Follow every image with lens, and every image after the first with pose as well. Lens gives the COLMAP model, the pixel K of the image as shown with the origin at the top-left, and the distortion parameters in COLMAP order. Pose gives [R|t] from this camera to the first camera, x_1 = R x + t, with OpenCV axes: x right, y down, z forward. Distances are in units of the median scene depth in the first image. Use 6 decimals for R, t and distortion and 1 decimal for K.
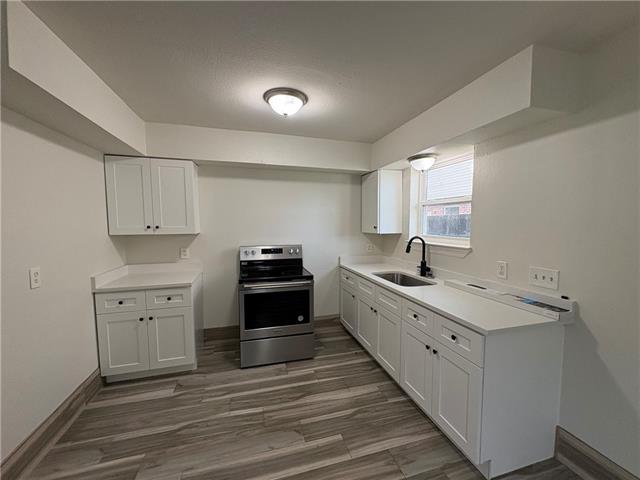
lens RADIAL K [[255.9, 0, 320.0], [0, 255.9, 240.0], [0, 0, 1]] dist [0.000924, 0.000362]
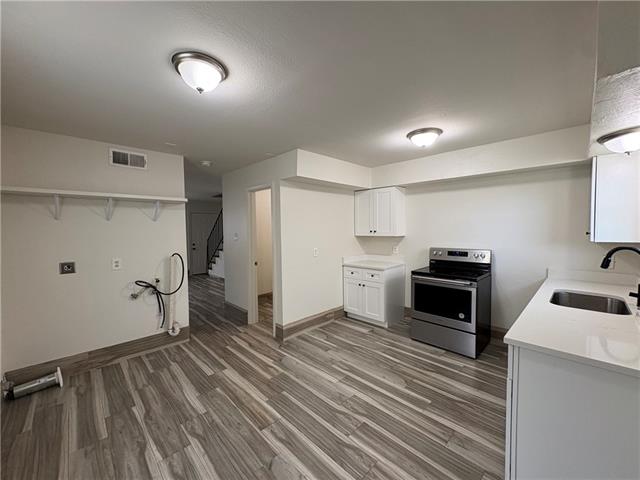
lens RADIAL K [[257.0, 0, 332.0], [0, 257.0, 238.1], [0, 0, 1]] dist [0.000209, 0.000121]
pose [[0.503906, 0.026289, -0.863359, 0.663127], [-0.052321, 0.998630, -0.000130, 0.006257], [0.862173, 0.045237, 0.504591, -0.046838]]
